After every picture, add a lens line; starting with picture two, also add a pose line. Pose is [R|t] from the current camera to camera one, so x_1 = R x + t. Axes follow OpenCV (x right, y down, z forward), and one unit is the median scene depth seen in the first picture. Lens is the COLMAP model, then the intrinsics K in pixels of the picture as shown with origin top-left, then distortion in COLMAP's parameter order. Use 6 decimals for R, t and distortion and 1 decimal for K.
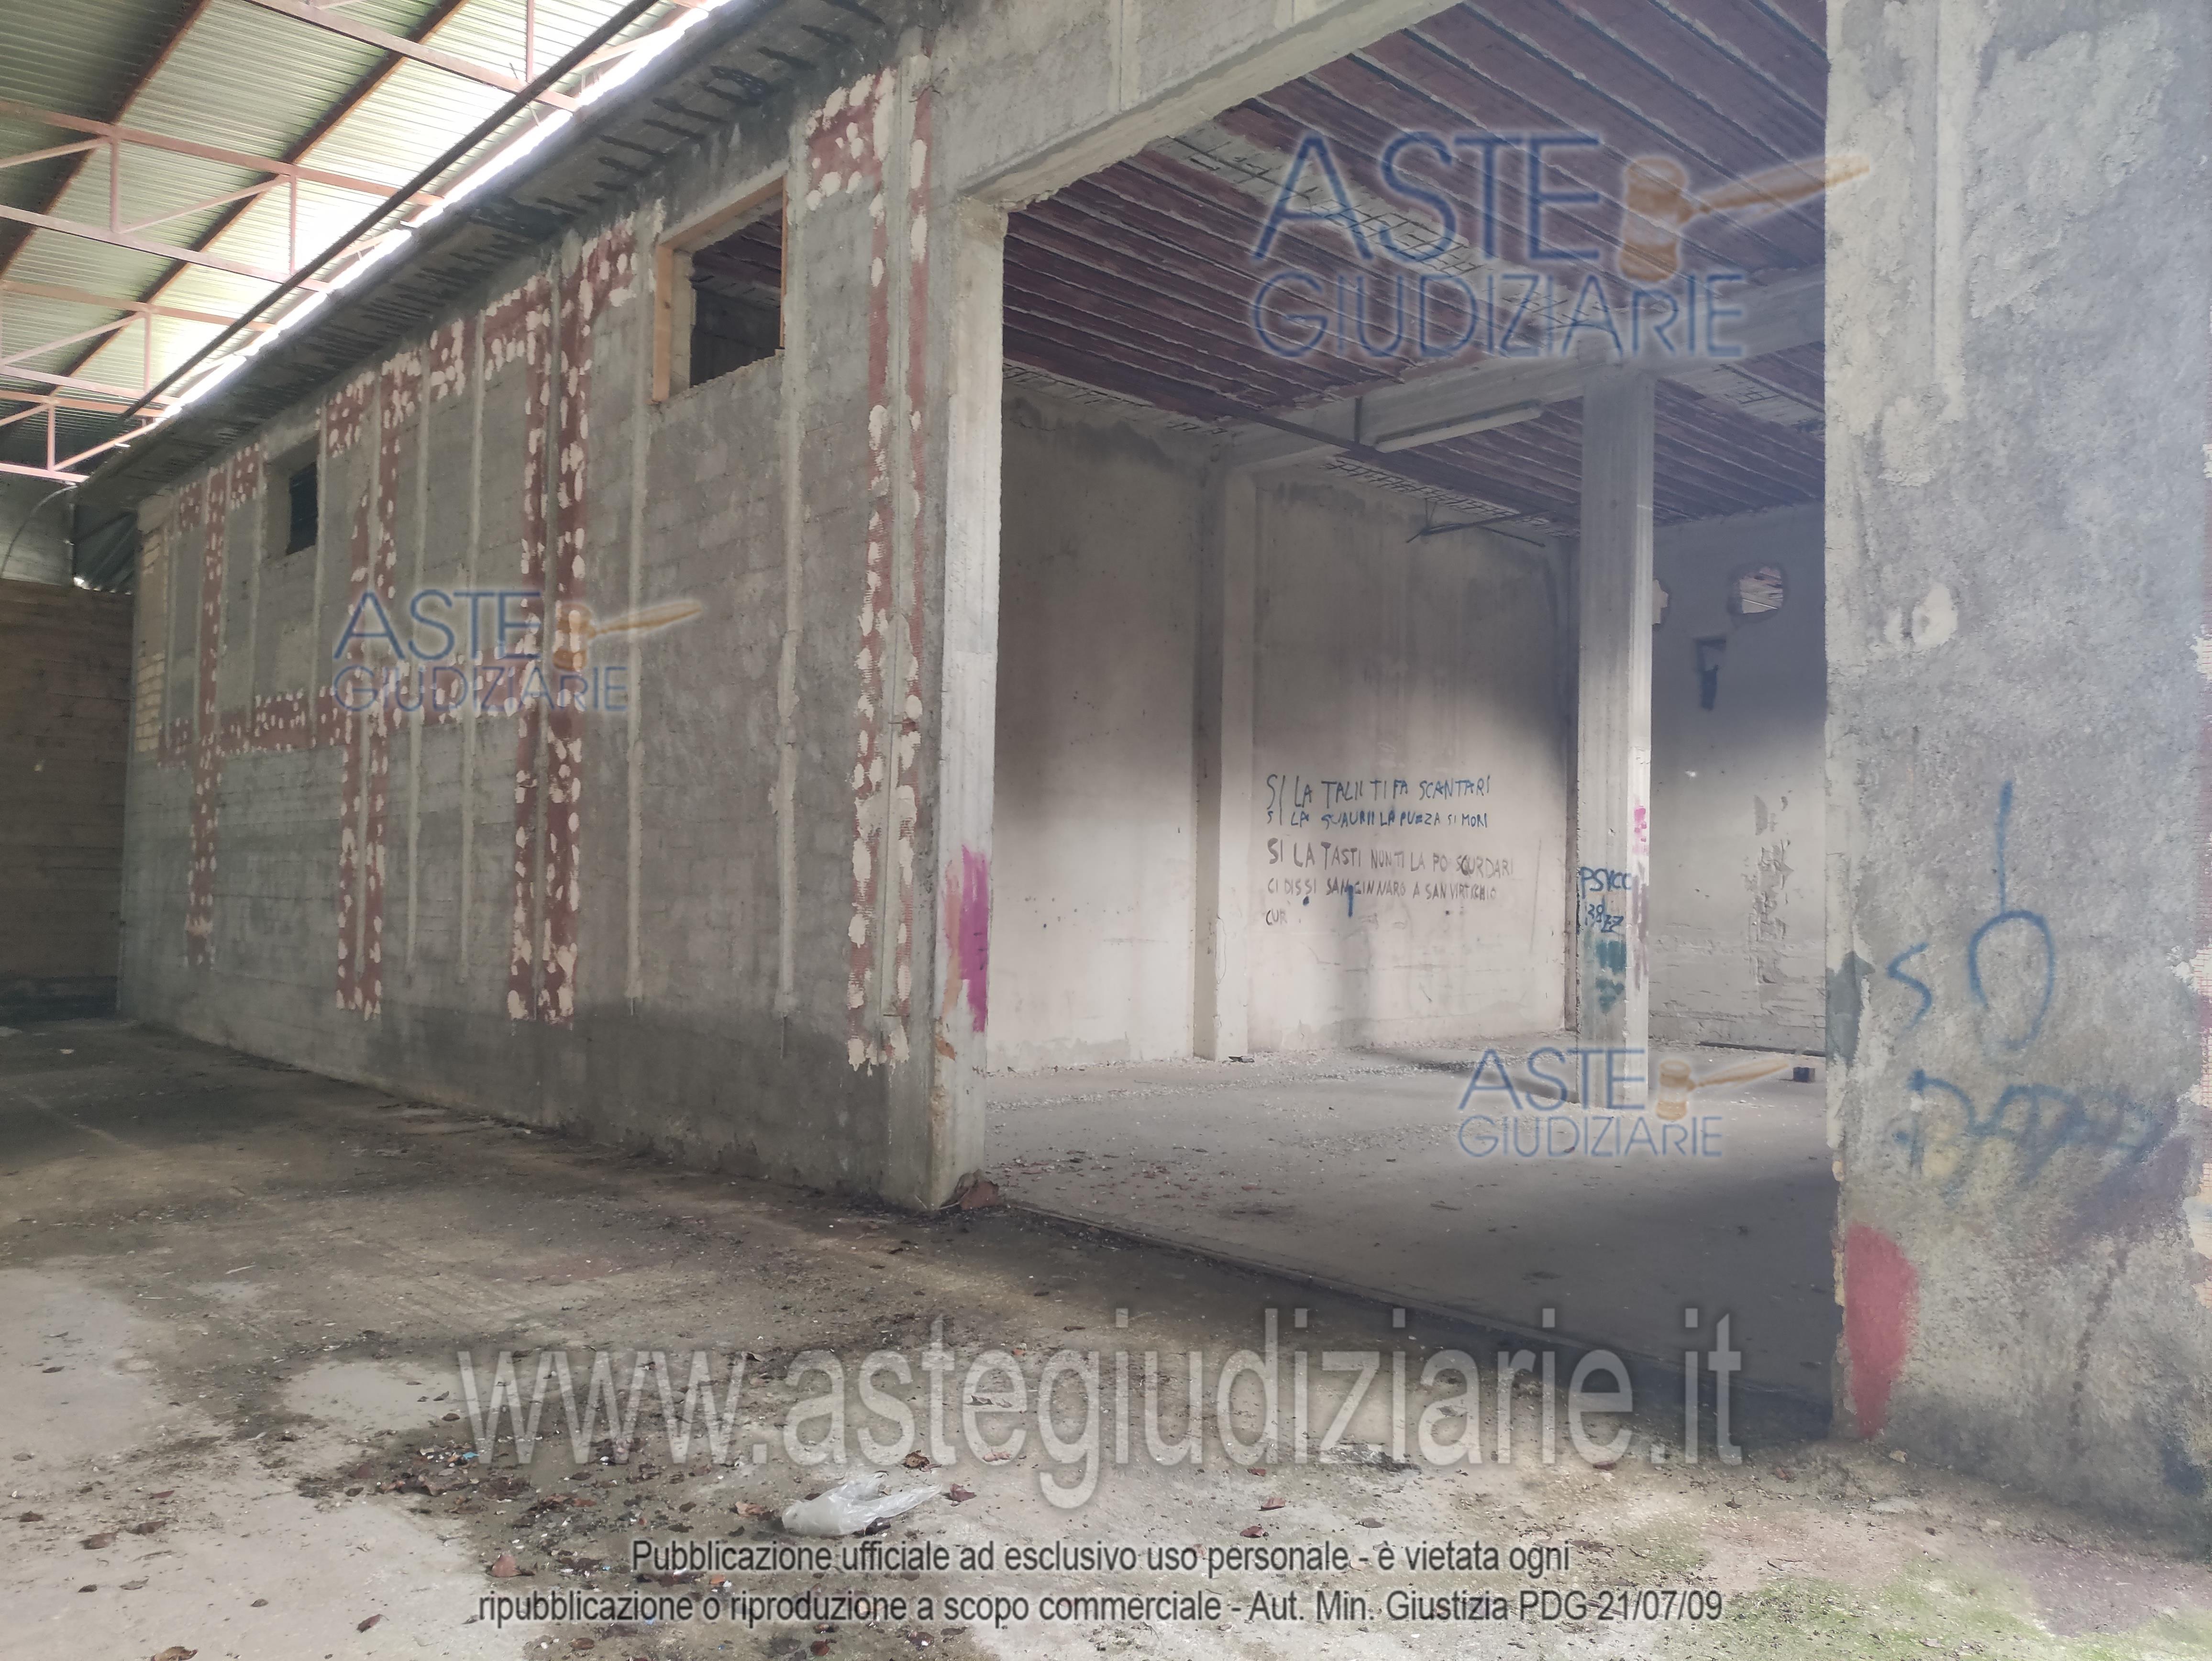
lens RADIAL K [[1632.7, 0, 1109.7], [0, 1632.7, 829.5], [0, 0, 1]] dist [0.041928, -0.020468]
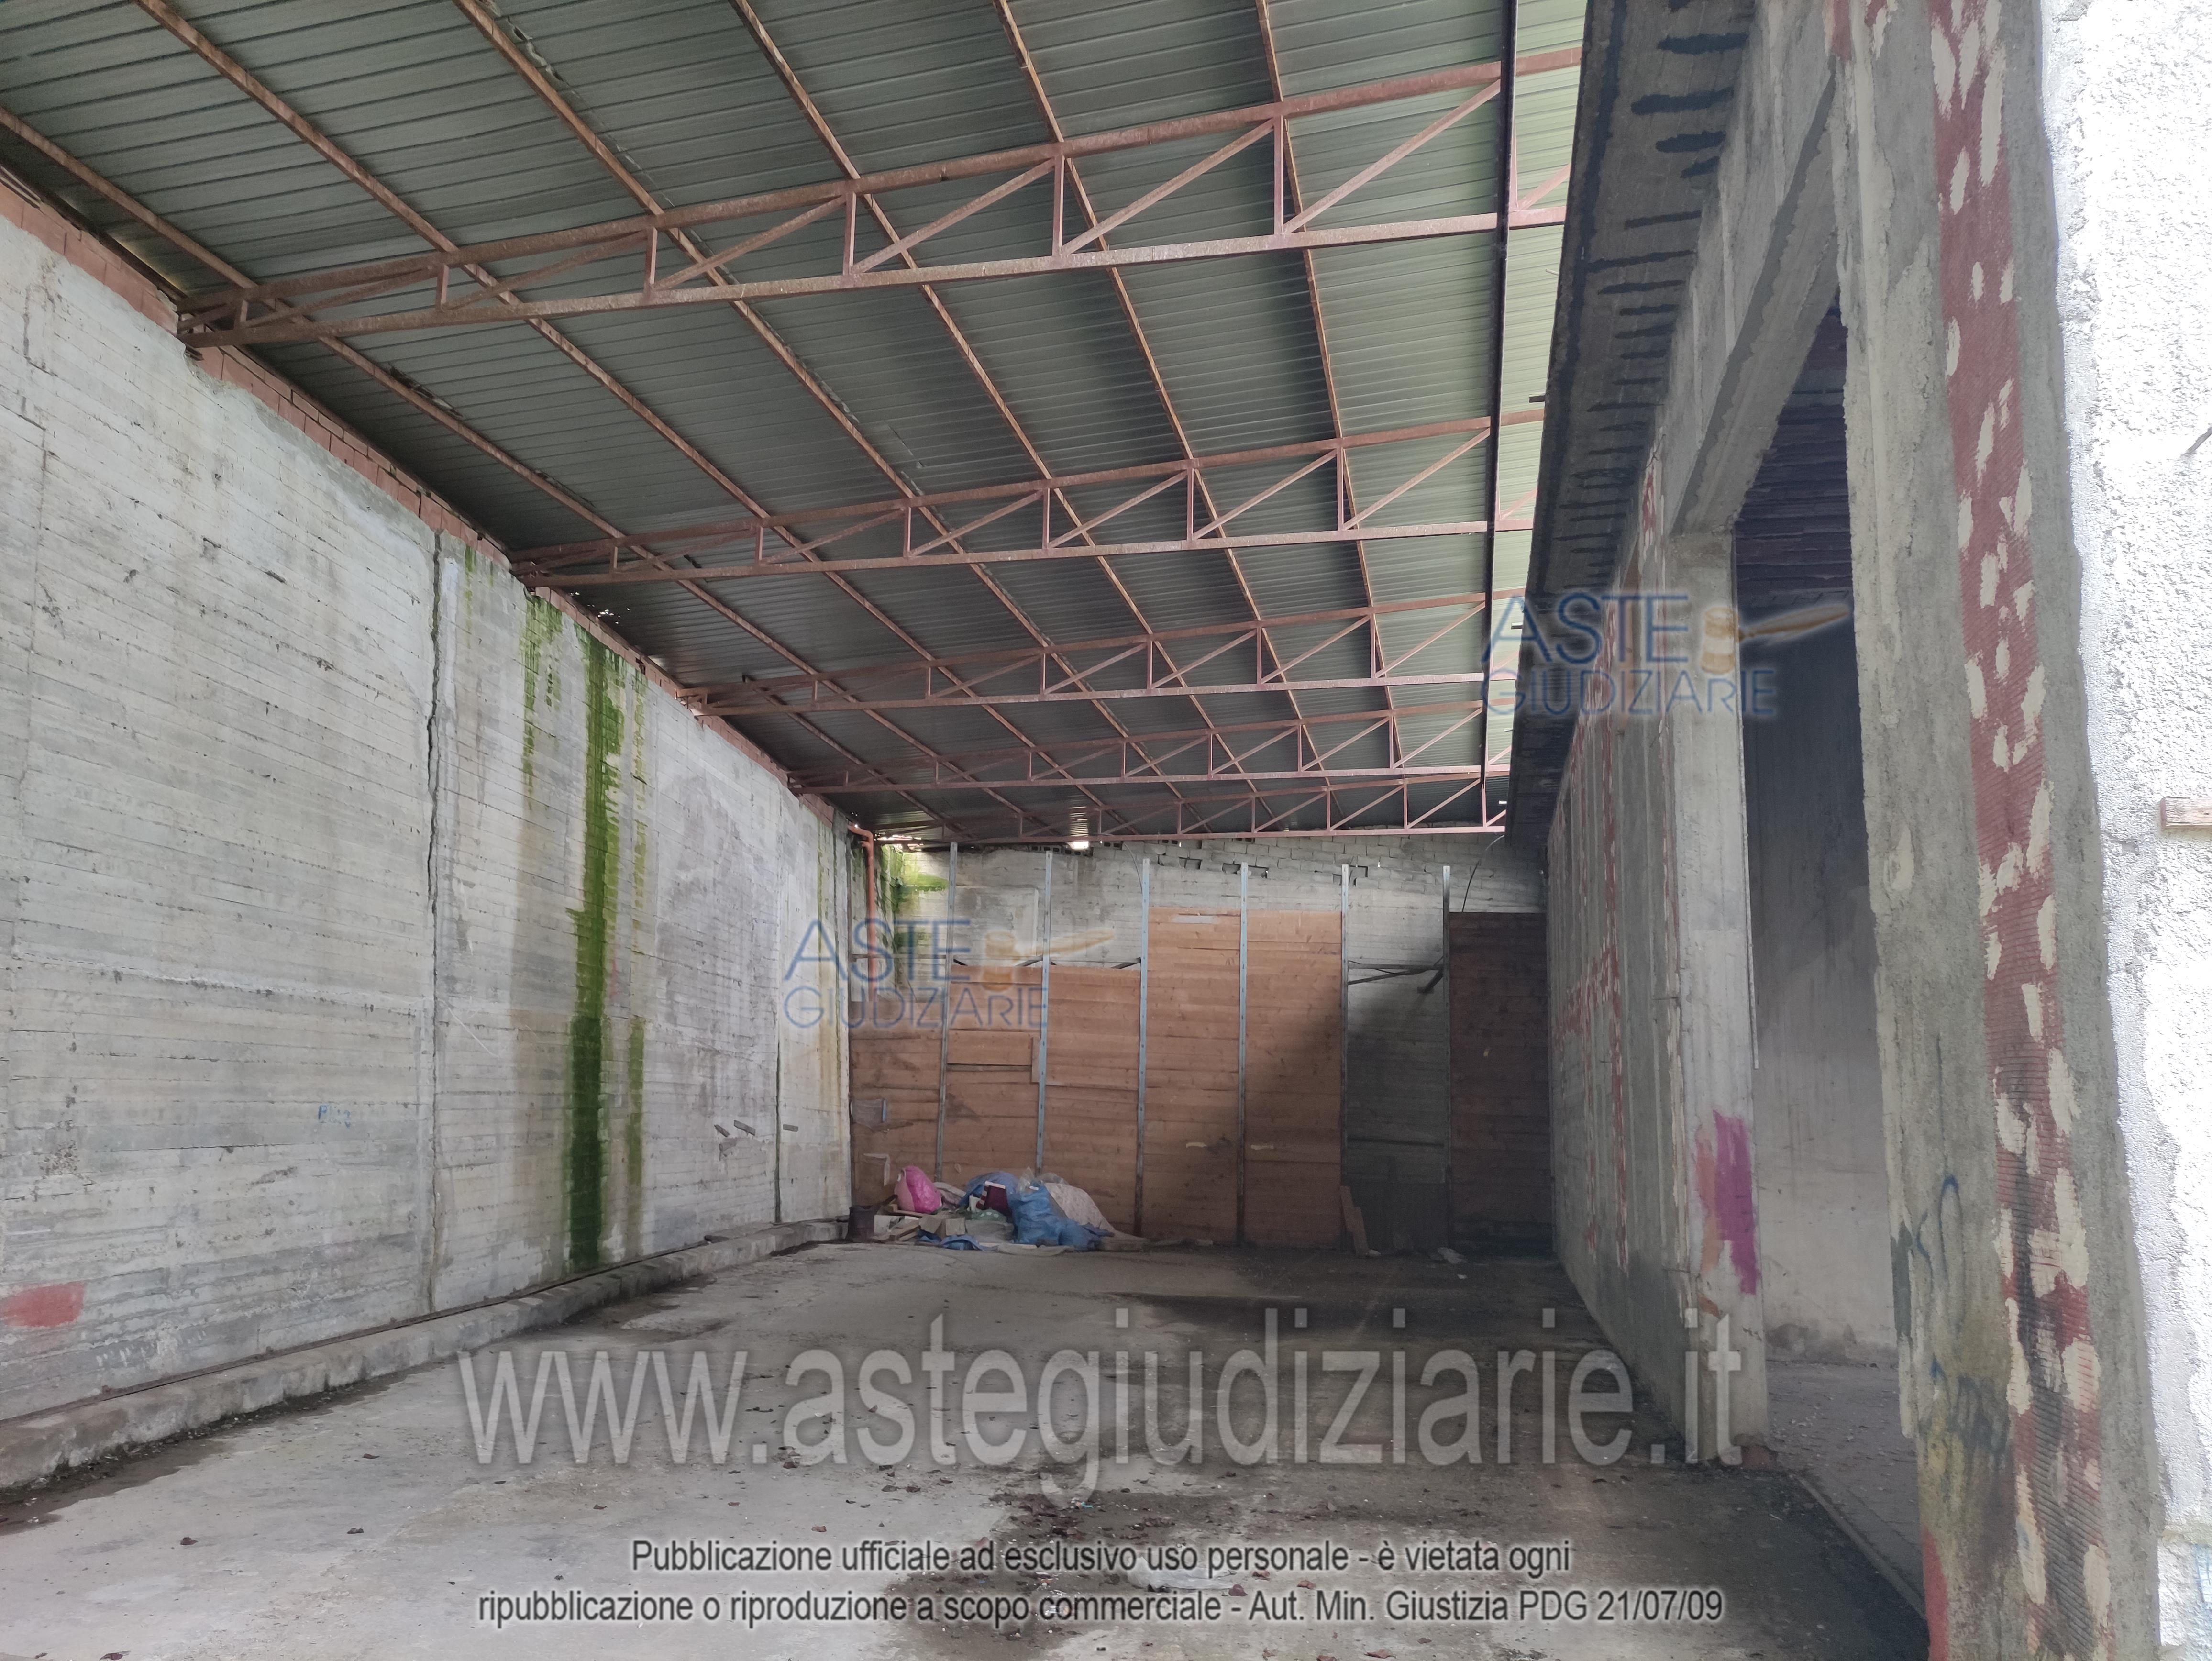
lens RADIAL K [[1632.7, 0, 1105.0], [0, 1632.7, 824.9], [0, 0, 1]] dist [0.041928, -0.020468]
pose [[0.565004, -0.145077, -0.812233, 0.589474], [0.008103, 0.985348, -0.170361, 0.005402], [0.825048, 0.089673, 0.557902, 0.052062]]
